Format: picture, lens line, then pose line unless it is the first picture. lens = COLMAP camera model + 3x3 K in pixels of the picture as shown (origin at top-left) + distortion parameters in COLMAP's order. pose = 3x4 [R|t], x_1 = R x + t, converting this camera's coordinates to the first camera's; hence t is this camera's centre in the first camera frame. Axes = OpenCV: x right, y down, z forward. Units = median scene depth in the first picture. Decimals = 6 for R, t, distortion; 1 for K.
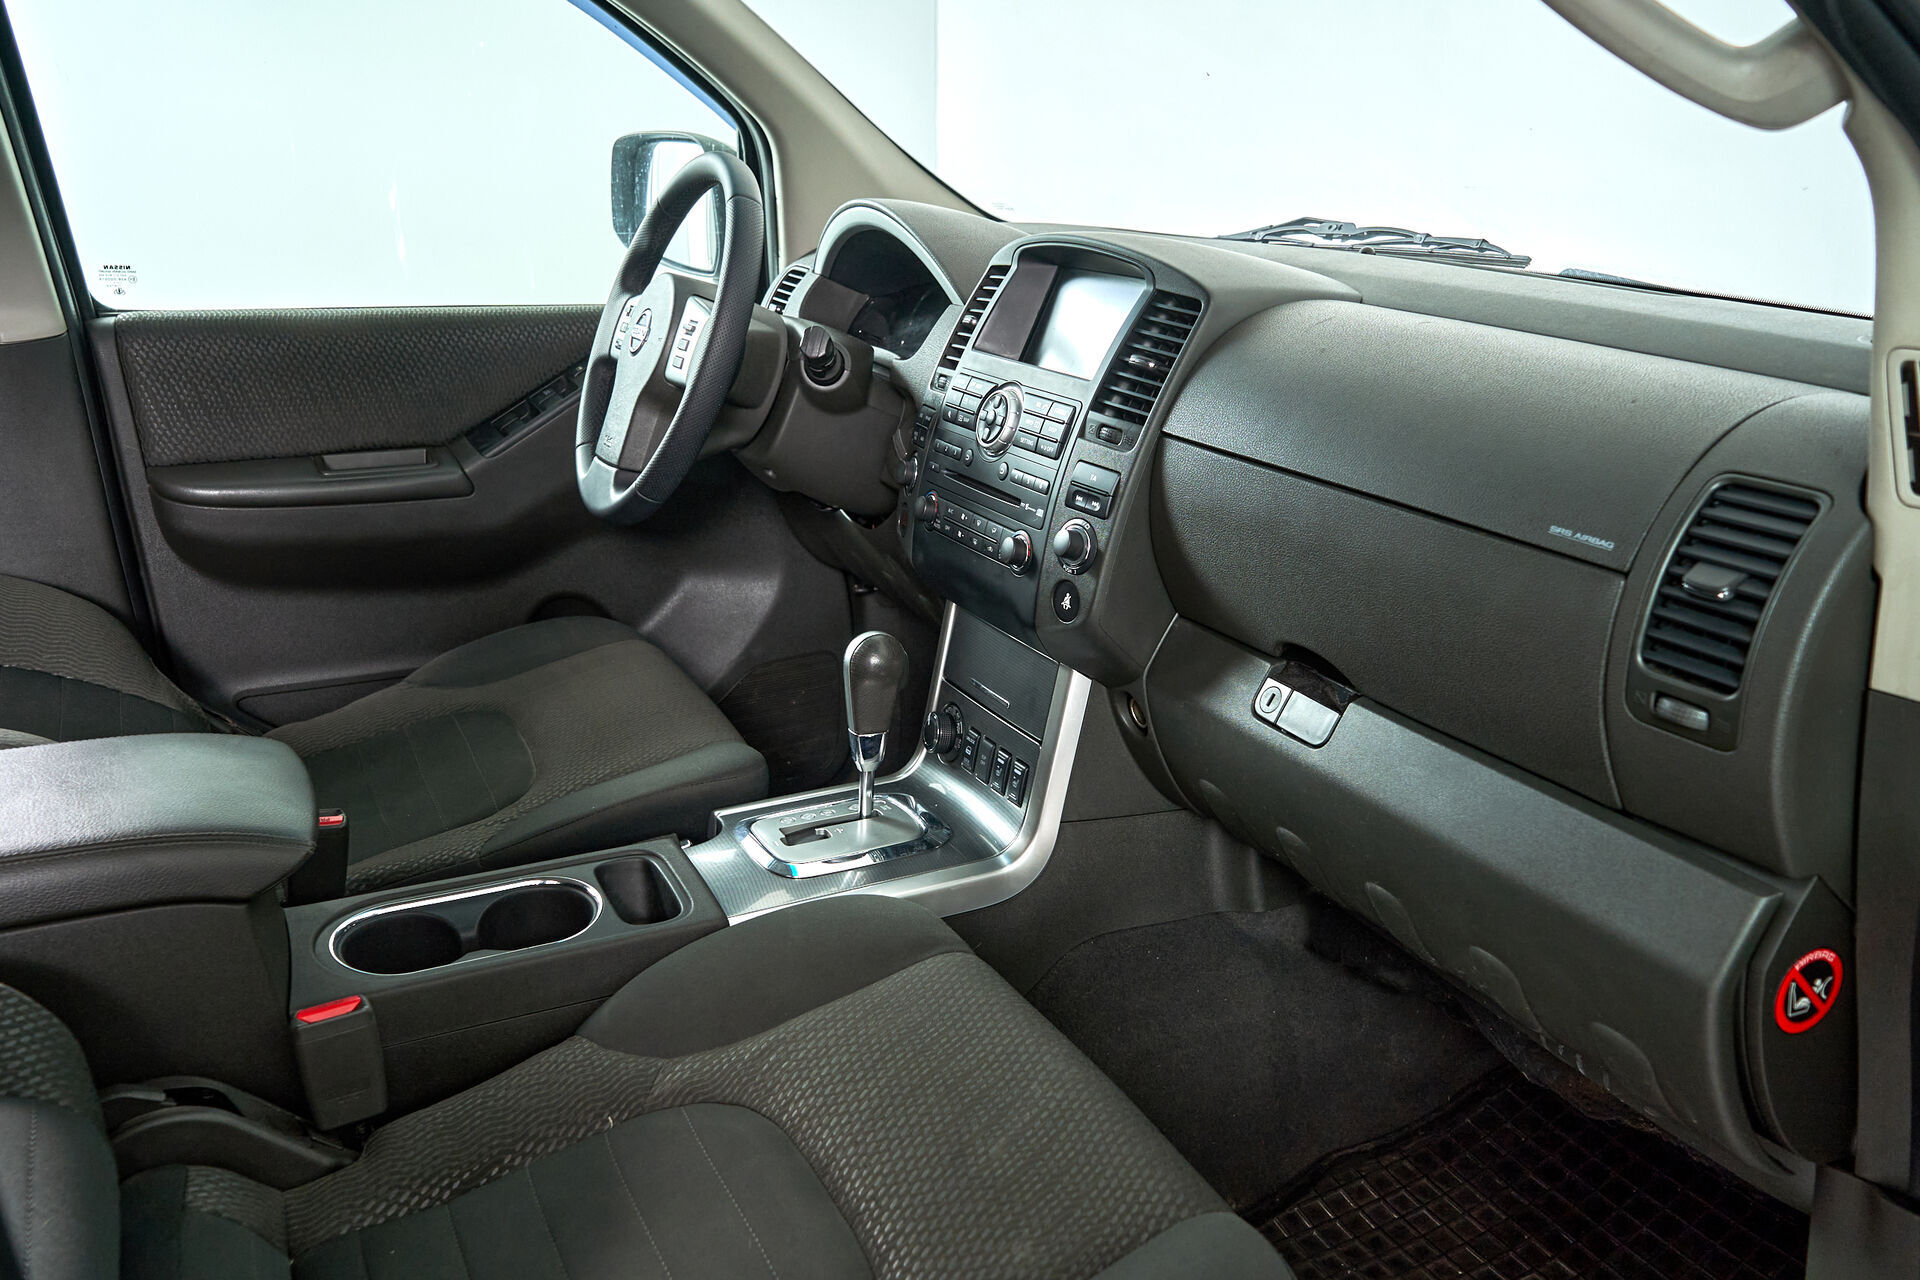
lens RADIAL K [[1536.0, 0, 987.5], [0, 1536.0, 673.3], [0, 0, 1]] dist [0.000656, 0.001295]
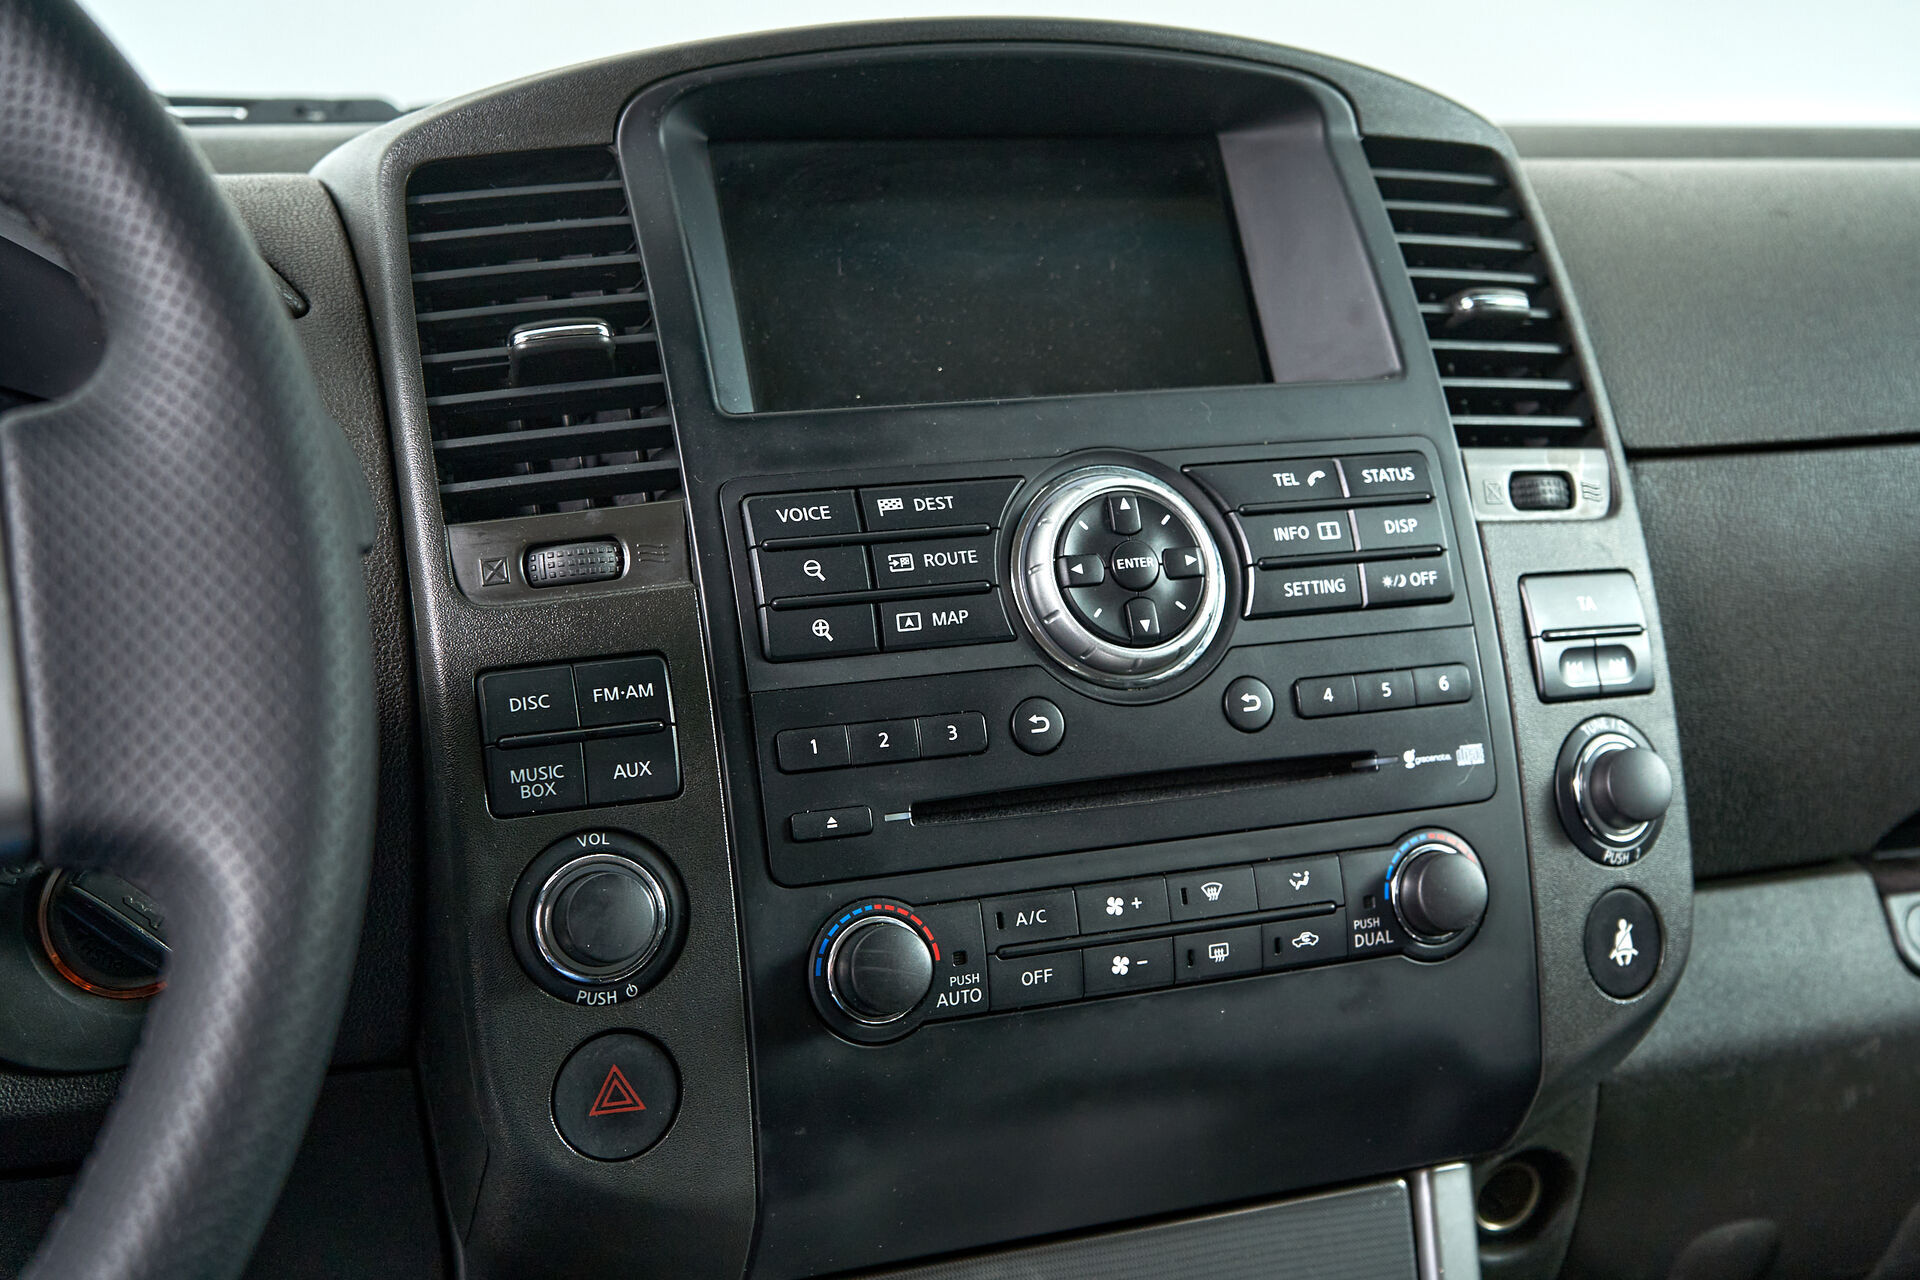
lens RADIAL K [[2573.8, 0, 1022.7], [0, 2573.8, 617.1], [0, 0, 1]] dist [0.026083, 0.043017]
pose [[0.103118, -0.169860, 0.980058, -0.485656], [0.353103, 0.927387, 0.123578, -0.215536], [-0.929884, 0.333318, 0.155609, 0.884792]]
